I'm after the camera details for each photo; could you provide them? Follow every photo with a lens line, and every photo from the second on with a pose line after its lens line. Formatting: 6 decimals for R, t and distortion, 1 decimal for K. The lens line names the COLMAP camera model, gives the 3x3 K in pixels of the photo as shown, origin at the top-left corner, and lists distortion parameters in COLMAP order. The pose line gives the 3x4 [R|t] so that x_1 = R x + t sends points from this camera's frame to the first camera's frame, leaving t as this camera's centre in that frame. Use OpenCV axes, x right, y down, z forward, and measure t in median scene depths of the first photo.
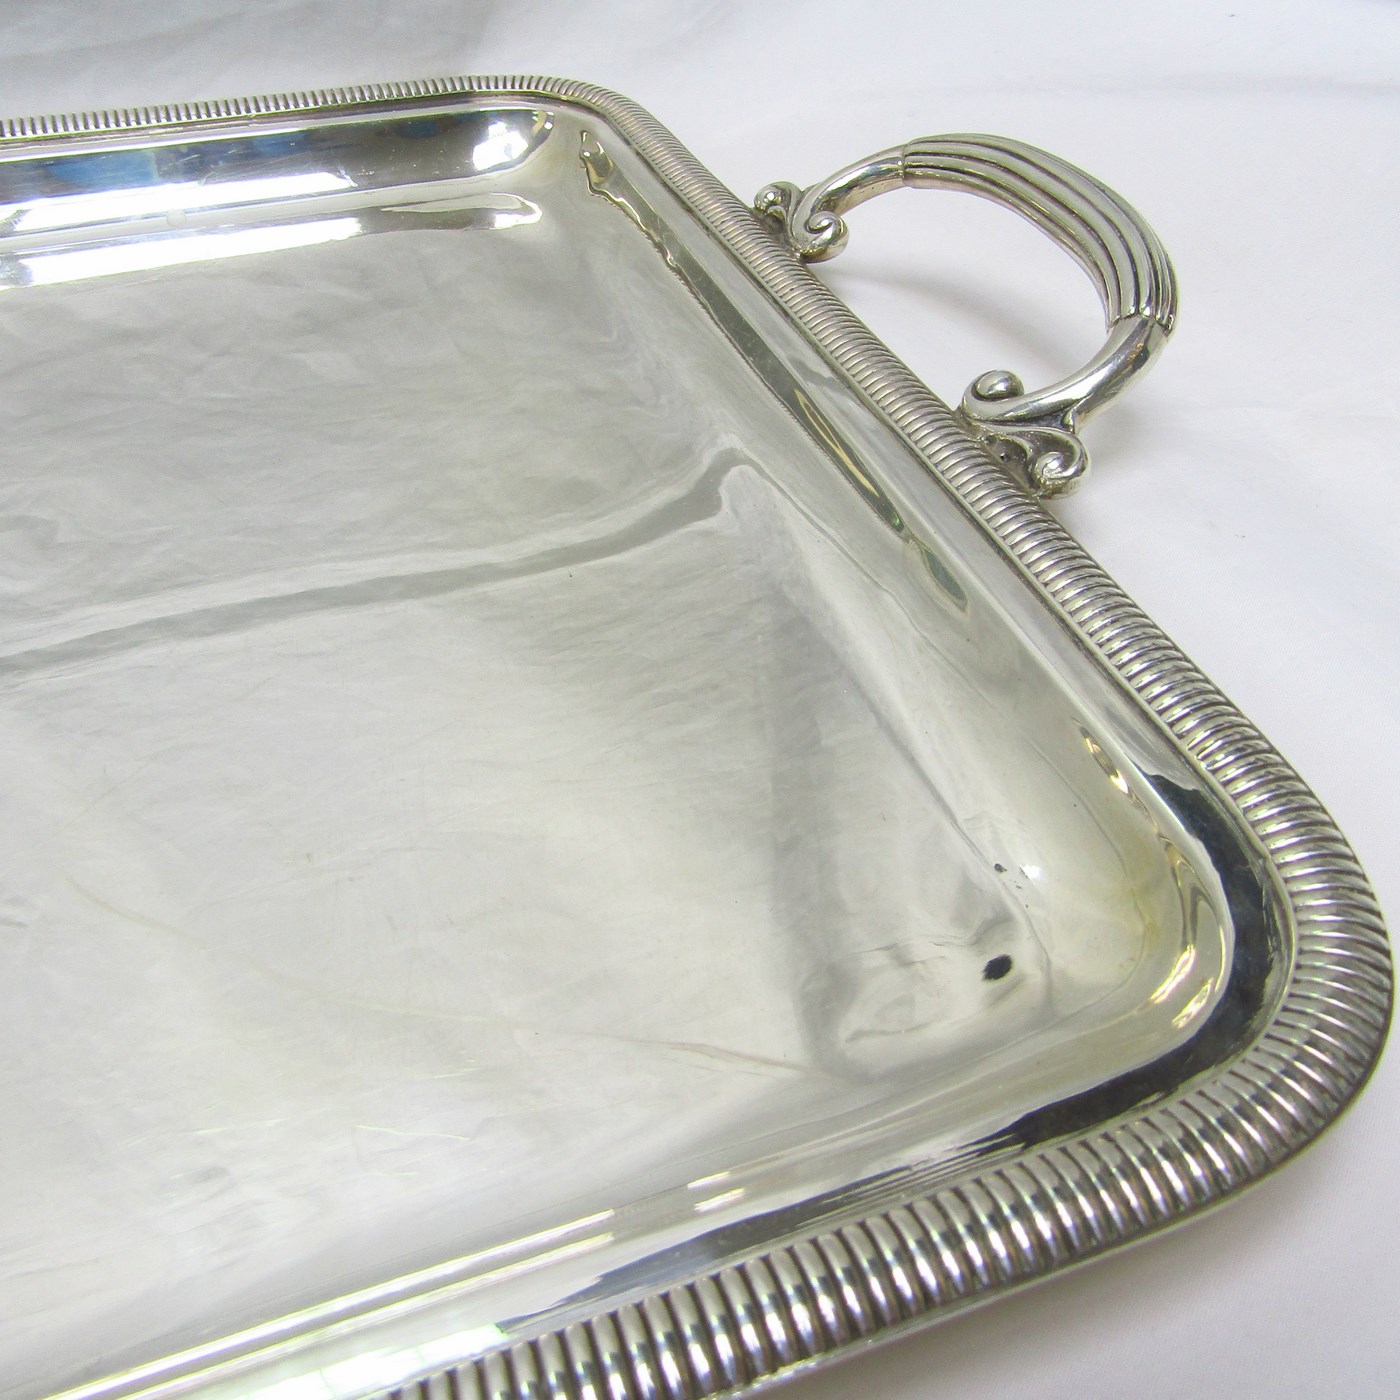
lens RADIAL K [[1344.1, 0, 700.0], [0, 1344.1, 700.0], [0, 0, 1]] dist [-0.010495, -0.005350]
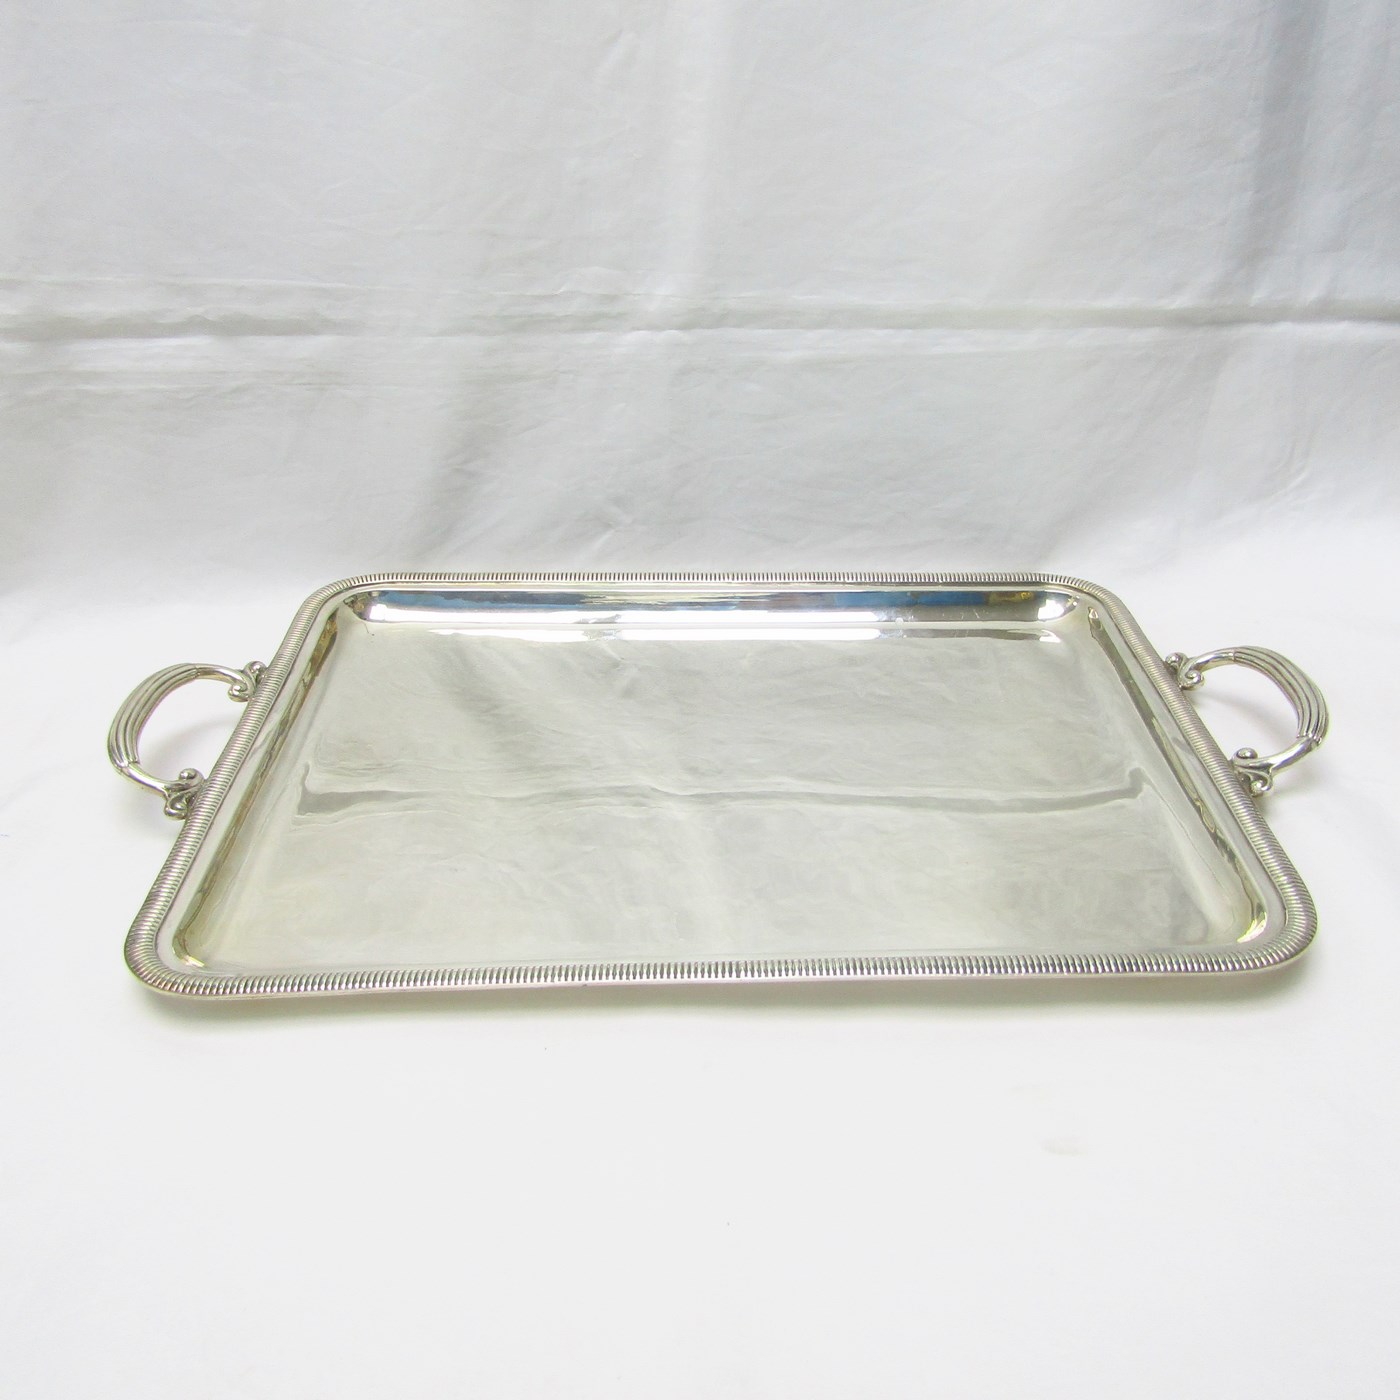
lens RADIAL K [[1344.1, 0, 700.0], [0, 1344.1, 700.0], [0, 0, 1]] dist [-0.010495, -0.005350]
pose [[0.940537, 0.168651, -0.294869, -0.020391], [-0.228455, 0.956458, -0.181650, 0.300253], [0.251394, 0.238212, 0.938113, -1.365669]]
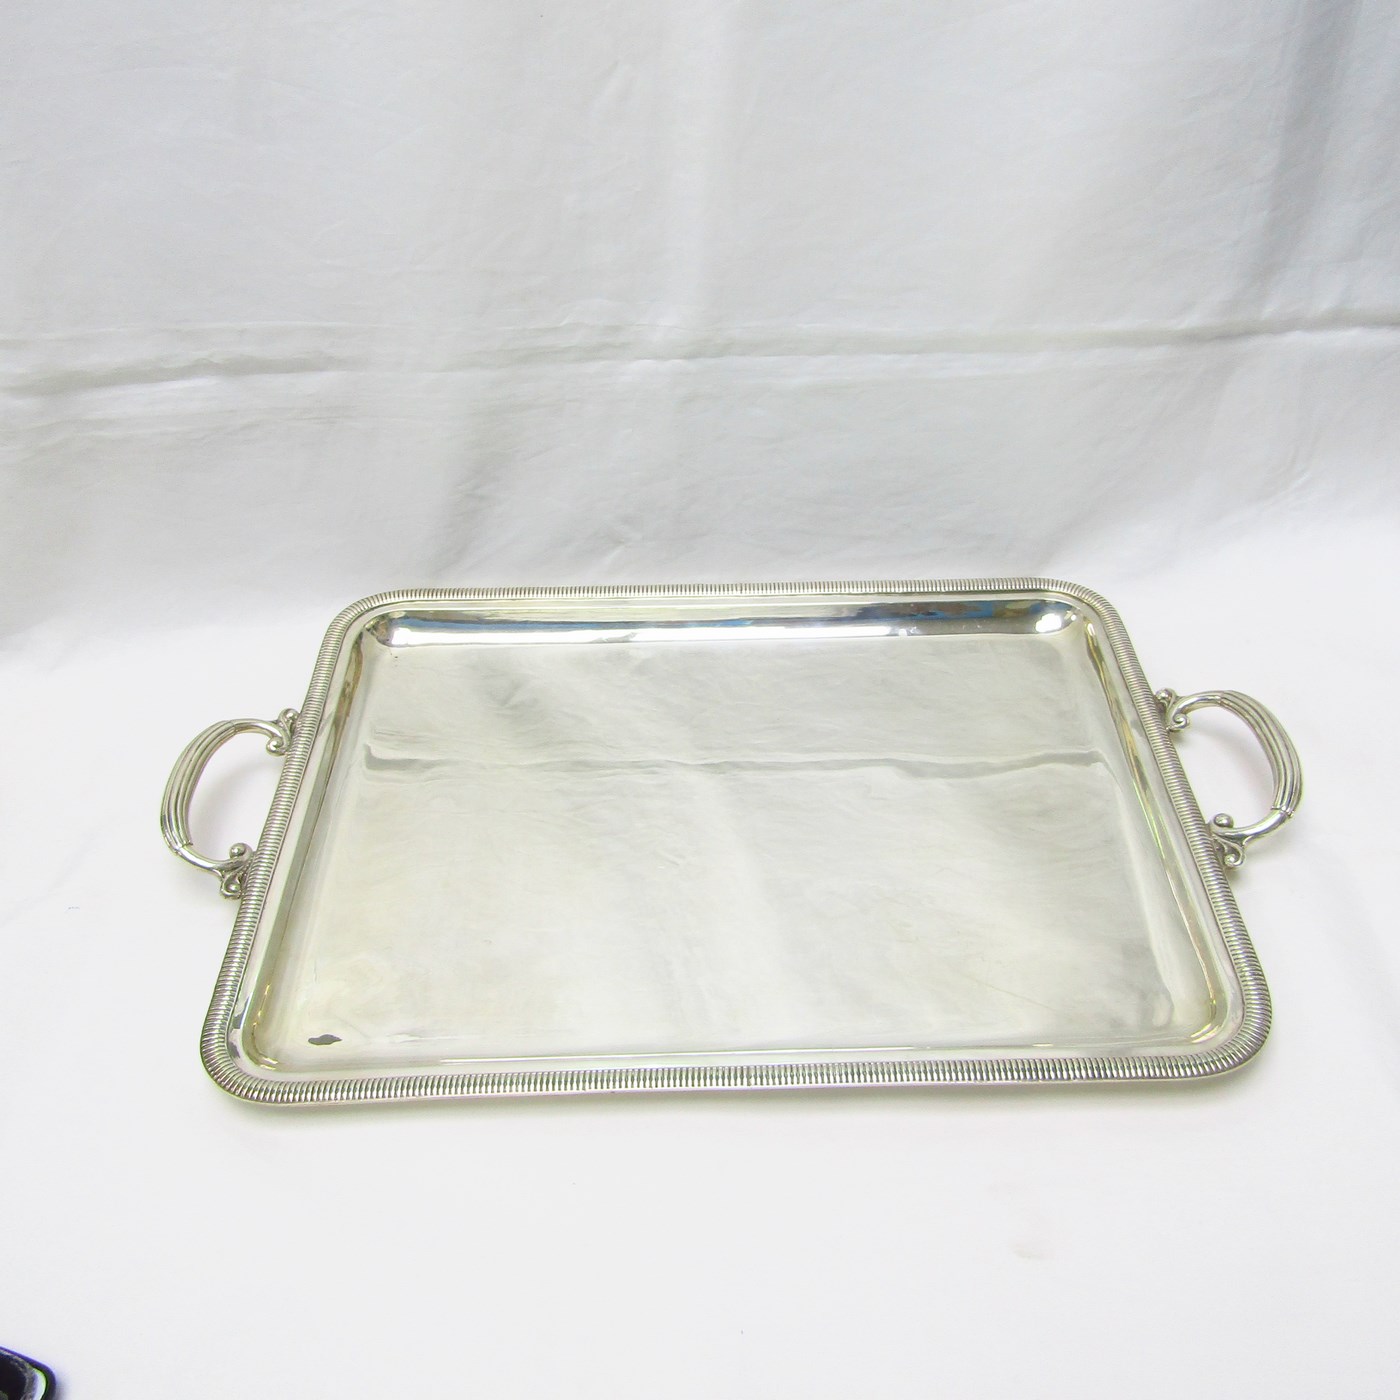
lens RADIAL K [[1344.1, 0, 700.0], [0, 1344.1, 700.0], [0, 0, 1]] dist [-0.010495, -0.005350]
pose [[0.940824, 0.205587, -0.269414, -0.079705], [-0.211655, 0.977322, 0.006661, -0.211886], [0.264674, 0.050756, 0.963001, -1.558624]]
